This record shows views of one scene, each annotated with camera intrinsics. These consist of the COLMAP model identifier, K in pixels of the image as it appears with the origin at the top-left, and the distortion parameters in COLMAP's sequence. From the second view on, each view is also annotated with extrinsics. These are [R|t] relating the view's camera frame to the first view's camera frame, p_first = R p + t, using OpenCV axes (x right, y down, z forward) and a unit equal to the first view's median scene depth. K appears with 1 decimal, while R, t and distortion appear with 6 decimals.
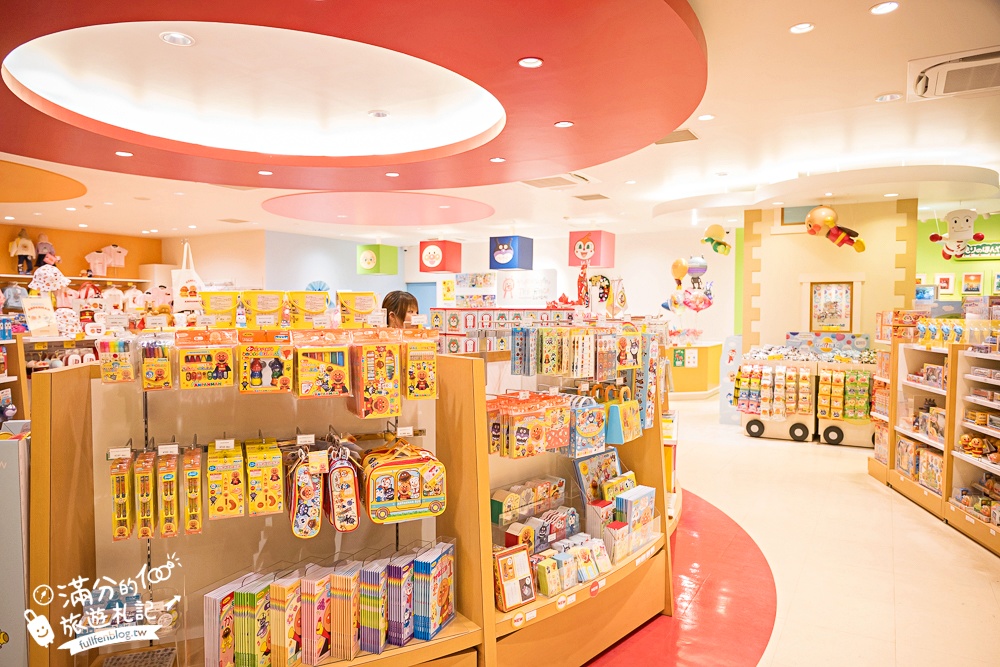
lens RADIAL K [[651.5, 0, 500.0], [0, 651.5, 333.5], [0, 0, 1]] dist [-0.000463, -0.000028]
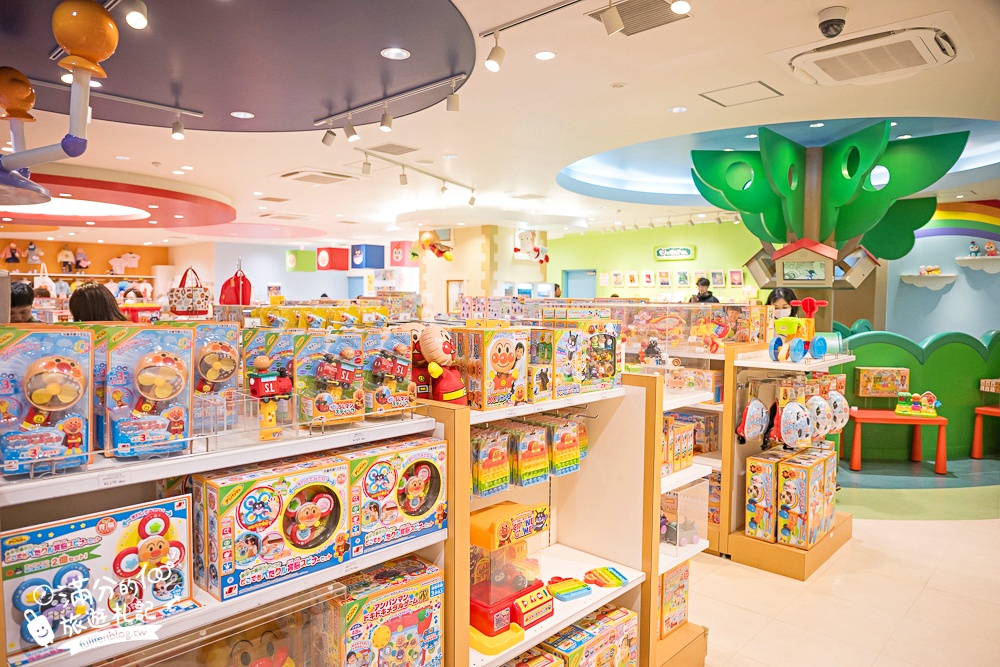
lens RADIAL K [[651.5, 0, 500.0], [0, 651.5, 333.5], [0, 0, 1]] dist [-0.000463, -0.000028]
pose [[0.979467, 0.013468, -0.201155, 0.555399], [-0.009509, 0.999742, 0.020631, 0.007573], [0.201381, -0.018294, 0.979342, -0.284898]]
